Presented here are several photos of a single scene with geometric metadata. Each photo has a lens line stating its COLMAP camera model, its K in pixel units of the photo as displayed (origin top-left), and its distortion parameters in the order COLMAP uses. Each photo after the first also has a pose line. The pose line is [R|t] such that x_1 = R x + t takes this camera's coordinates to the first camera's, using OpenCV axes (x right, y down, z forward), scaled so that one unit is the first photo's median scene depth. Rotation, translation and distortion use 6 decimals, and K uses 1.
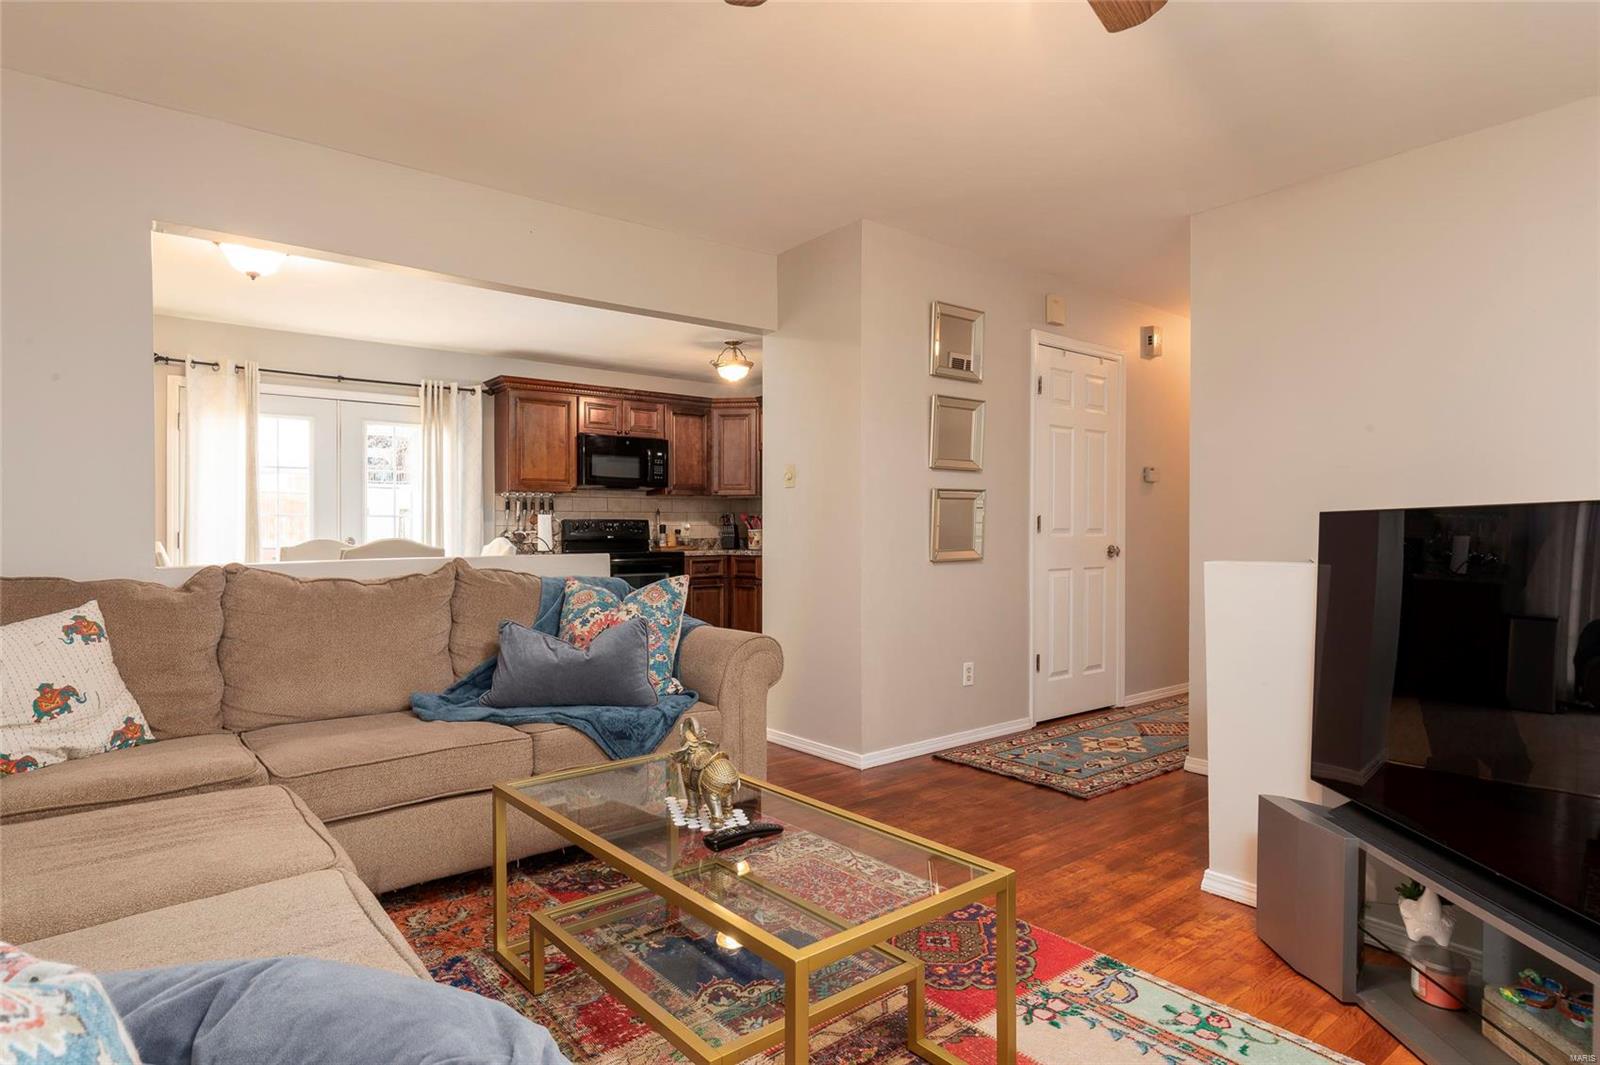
lens RADIAL K [[869.1, 0, 799.5], [0, 869.1, 540.3], [0, 0, 1]] dist [0.003511, 0.000177]
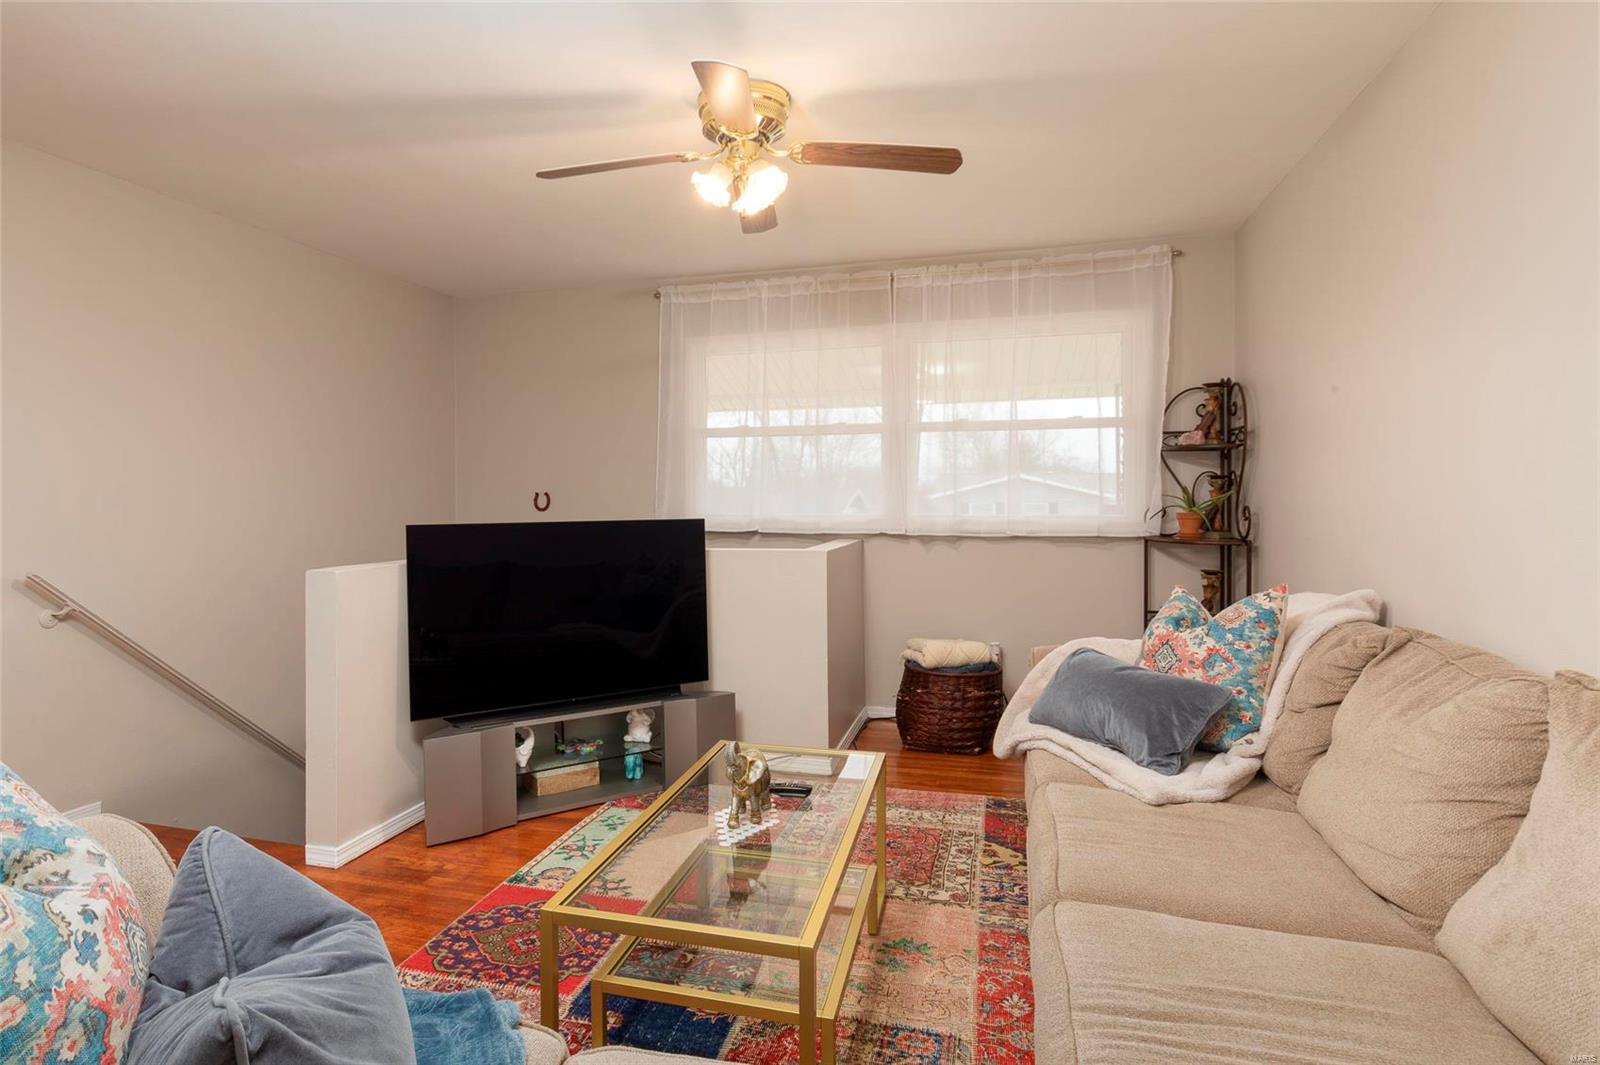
lens RADIAL K [[753.7, 0, 798.5], [0, 753.7, 525.4], [0, 0, 1]] dist [-0.000530, 0.000026]
pose [[-0.596133, -0.012422, 0.802789, -0.782661], [0.003883, 0.999824, 0.018355, -0.057030], [-0.802876, 0.014060, -0.595980, 1.323330]]
